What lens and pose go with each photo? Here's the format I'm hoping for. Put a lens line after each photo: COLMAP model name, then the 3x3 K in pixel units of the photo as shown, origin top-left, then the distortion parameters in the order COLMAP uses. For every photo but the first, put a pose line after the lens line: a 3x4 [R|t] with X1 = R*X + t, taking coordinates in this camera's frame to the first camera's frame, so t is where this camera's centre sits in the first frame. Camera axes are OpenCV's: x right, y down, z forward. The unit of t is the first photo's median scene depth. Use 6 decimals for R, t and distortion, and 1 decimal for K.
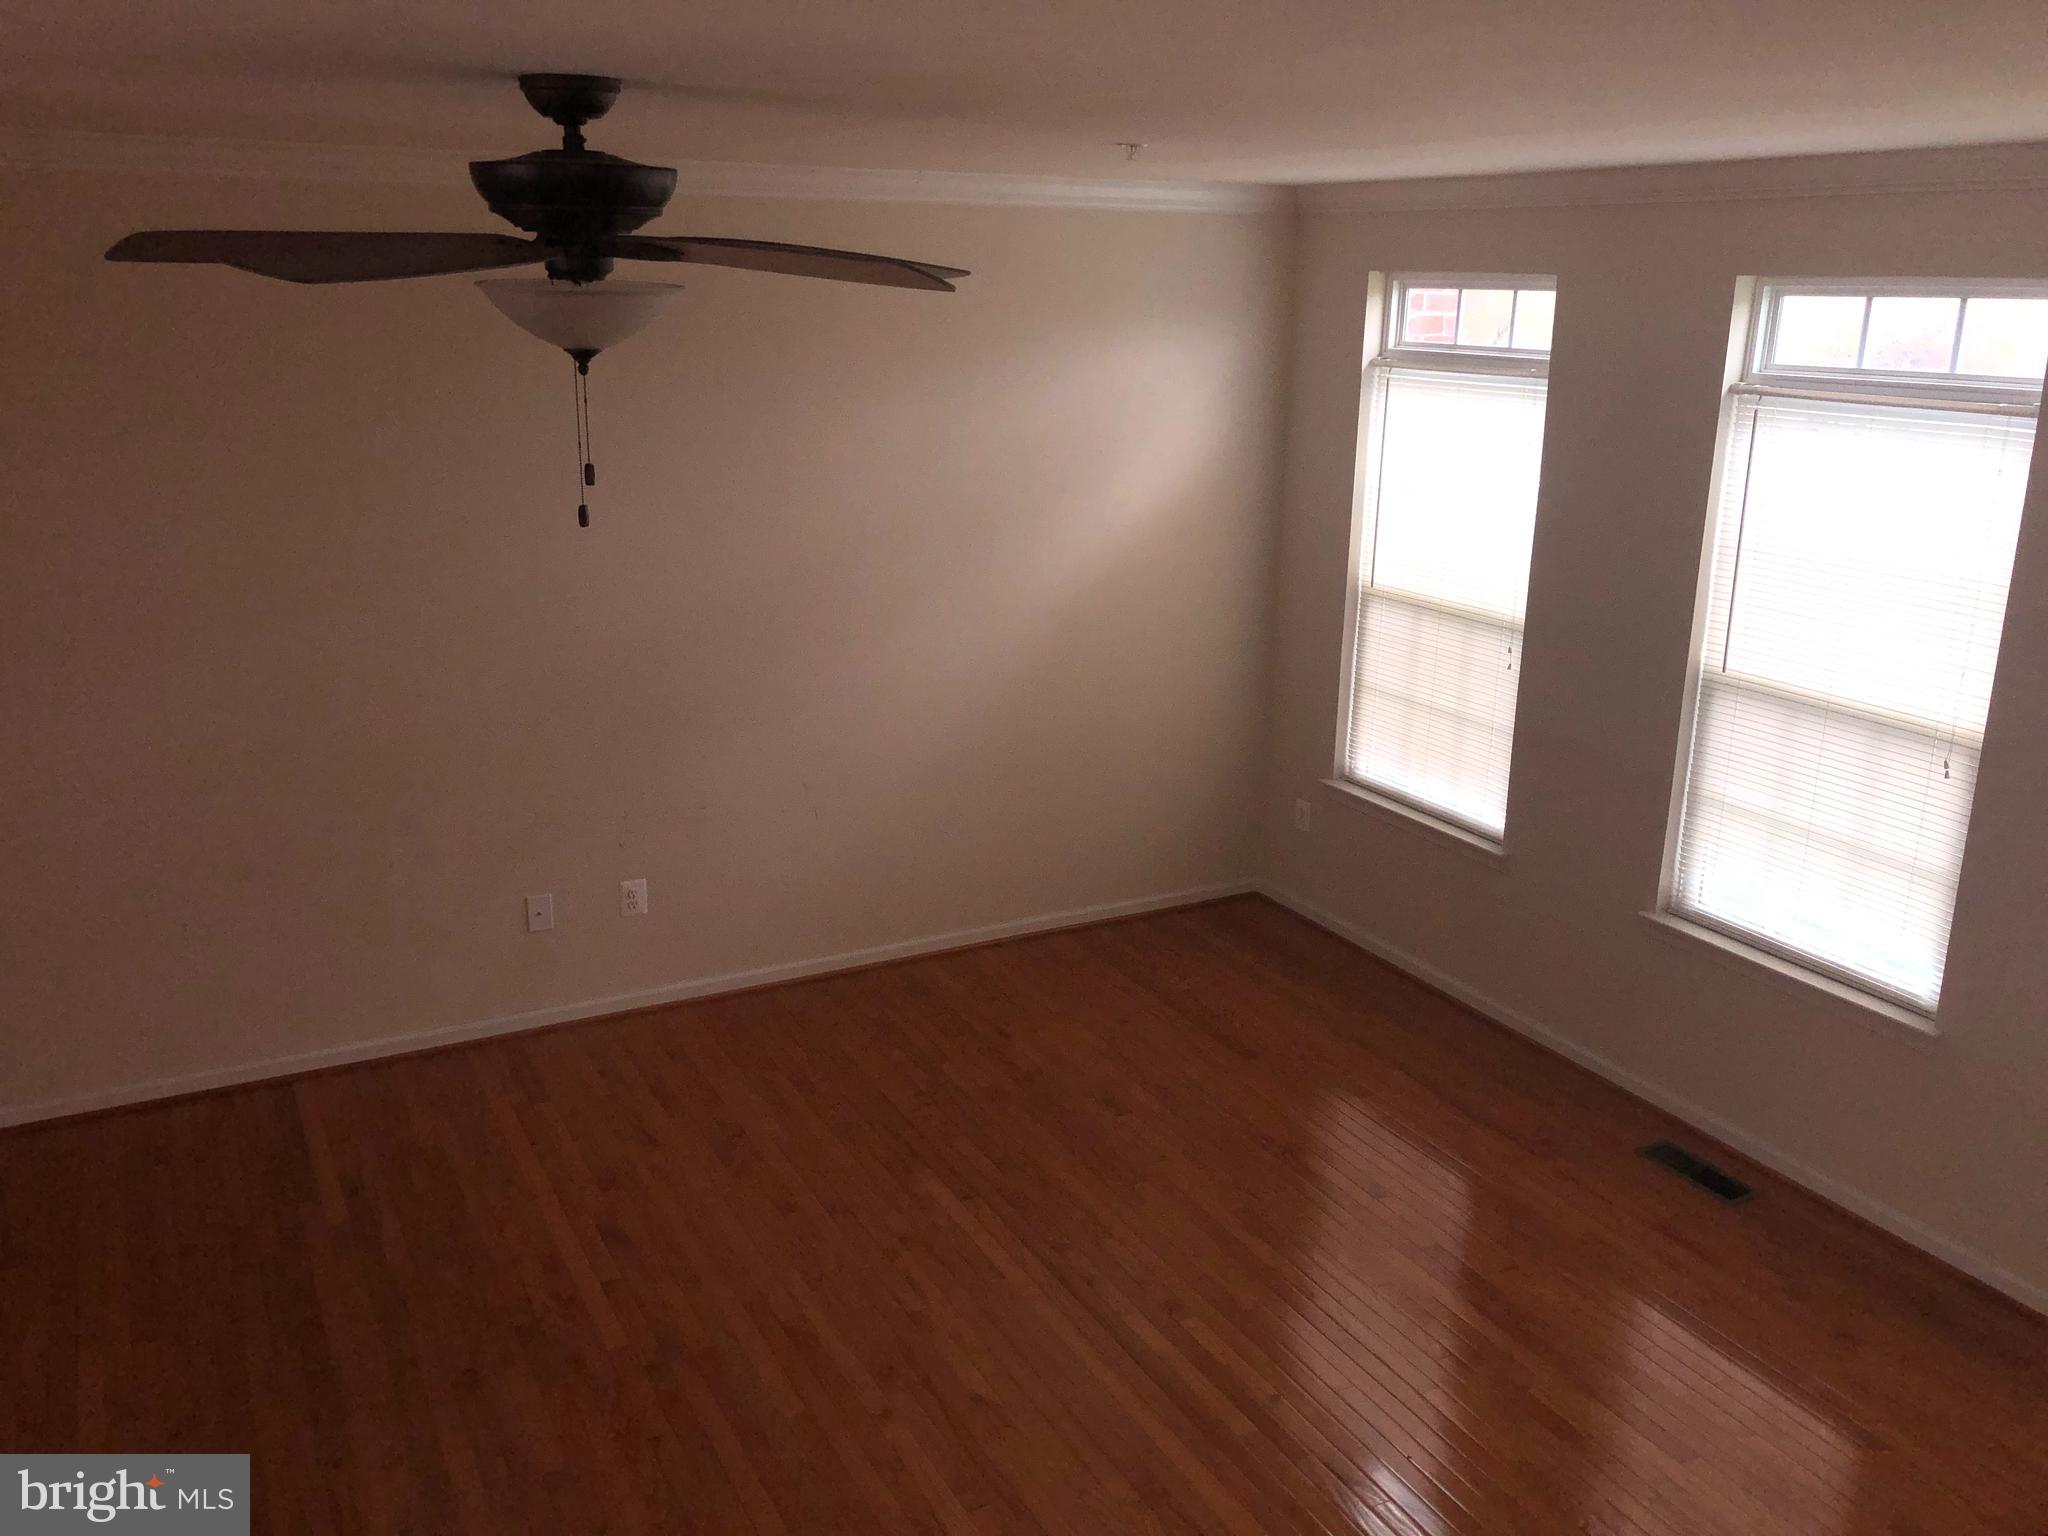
lens RADIAL K [[1716.7, 0, 1030.3], [0, 1716.7, 774.5], [0, 0, 1]] dist [0.044409, -0.038191]
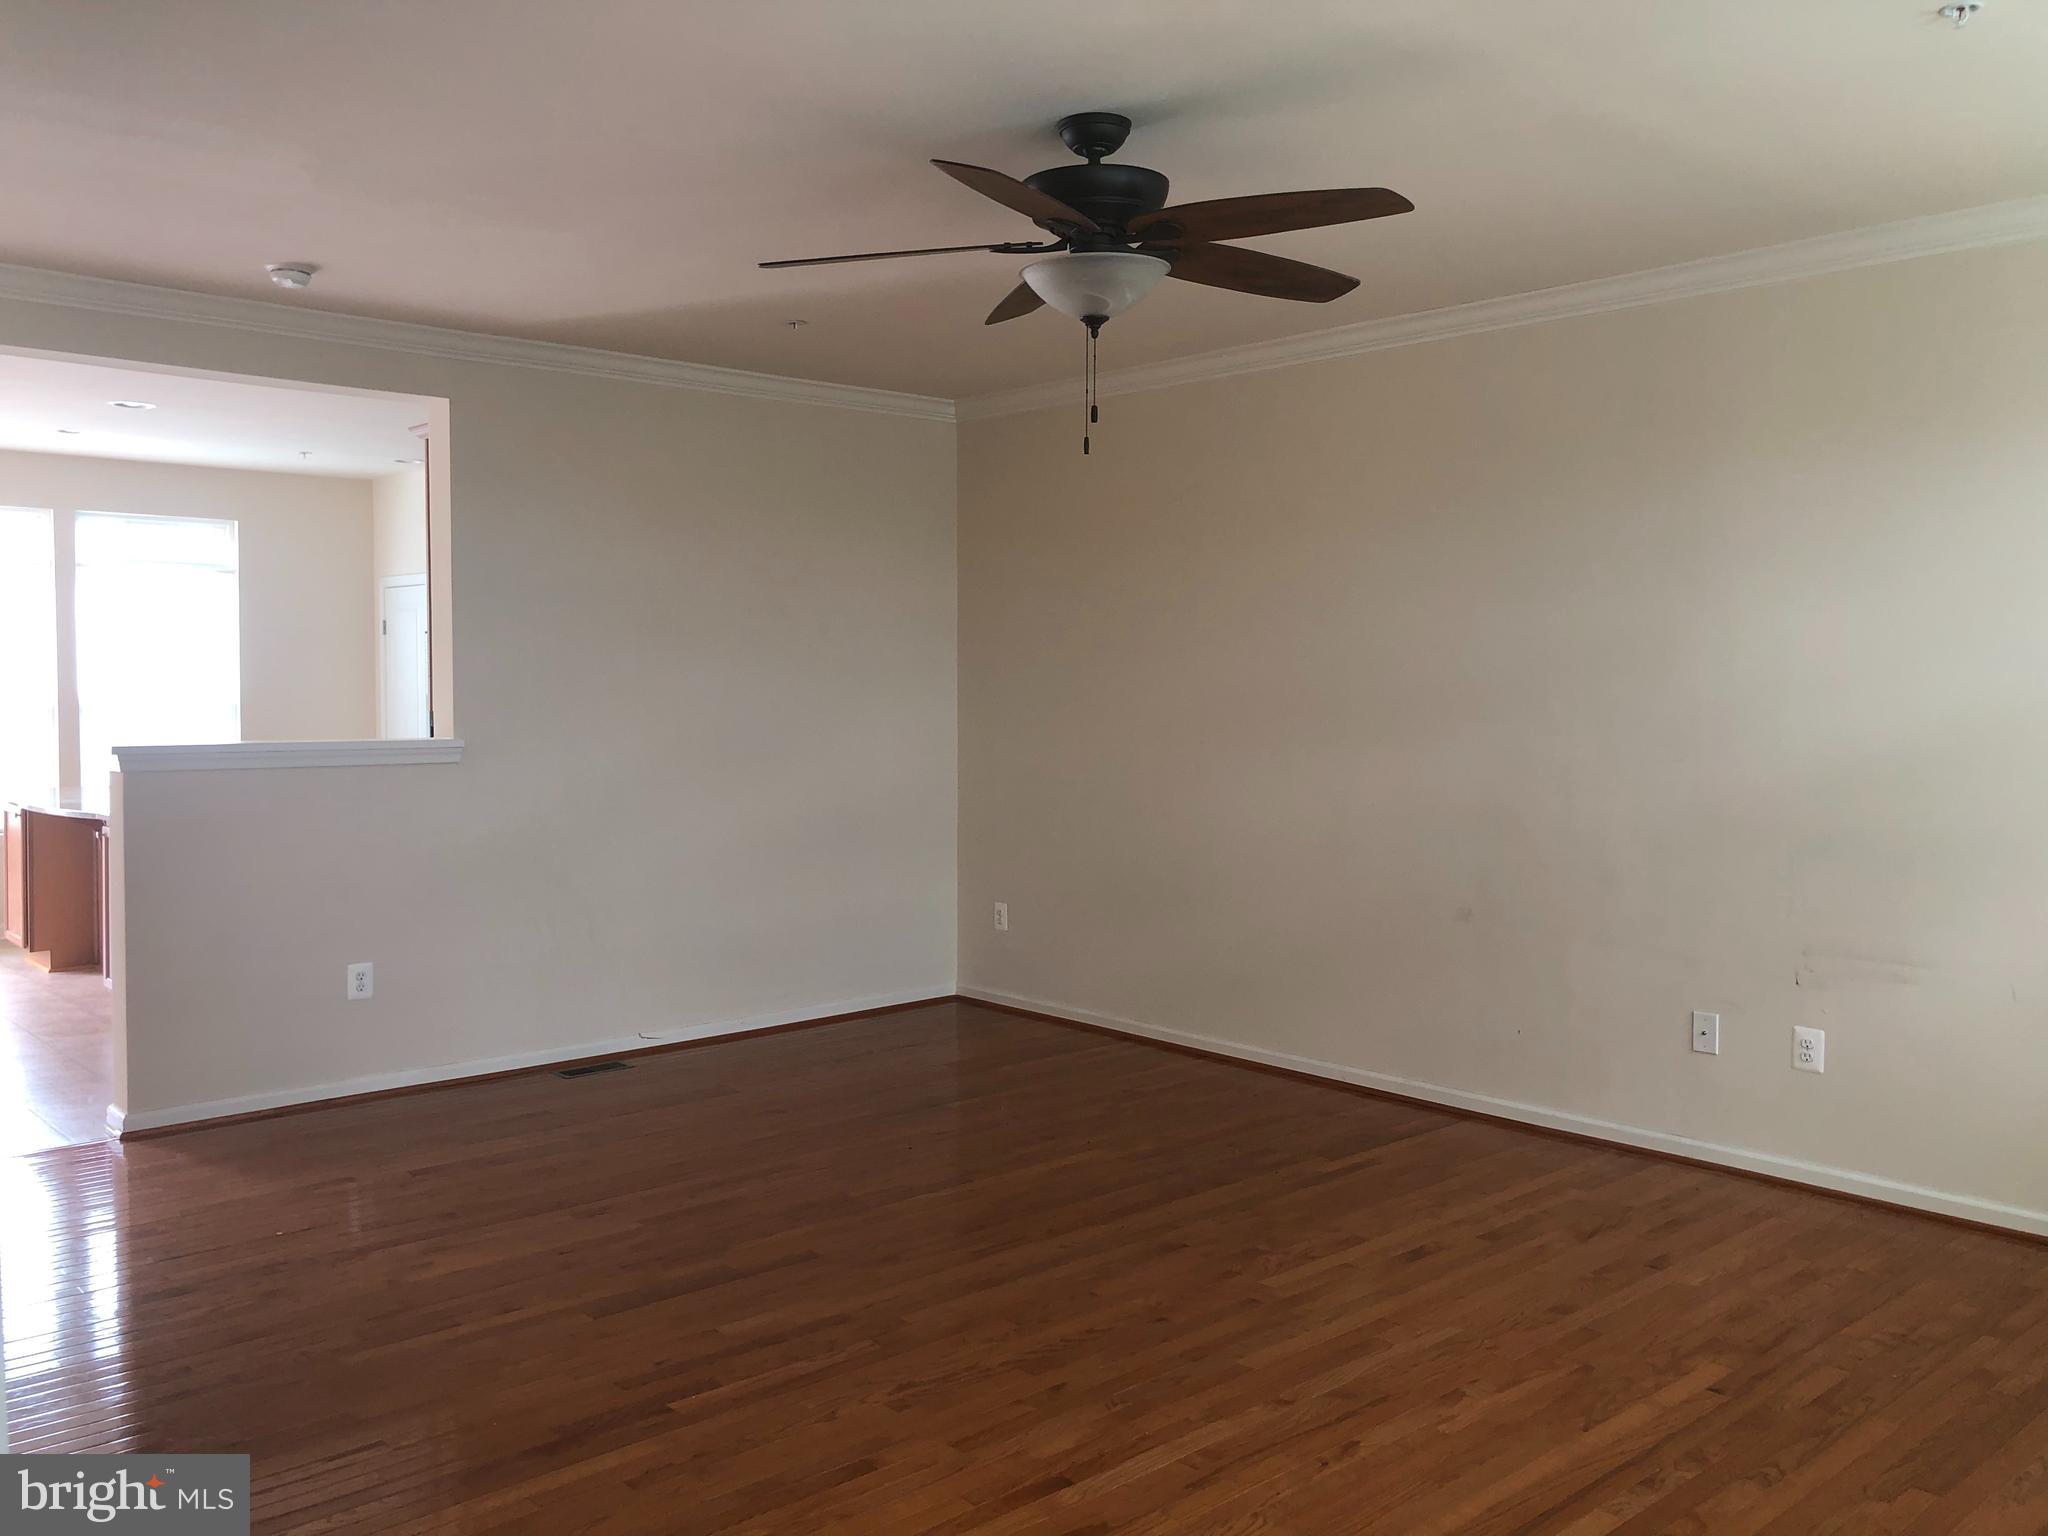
lens RADIAL K [[1716.7, 0, 1023.2], [0, 1716.7, 764.2], [0, 0, 1]] dist [0.044409, -0.038191]
pose [[0.249844, 0.030373, -0.967810, 0.726680], [-0.274323, 0.960778, -0.040666, 0.107901], [0.928615, 0.275652, 0.248377, 0.508779]]
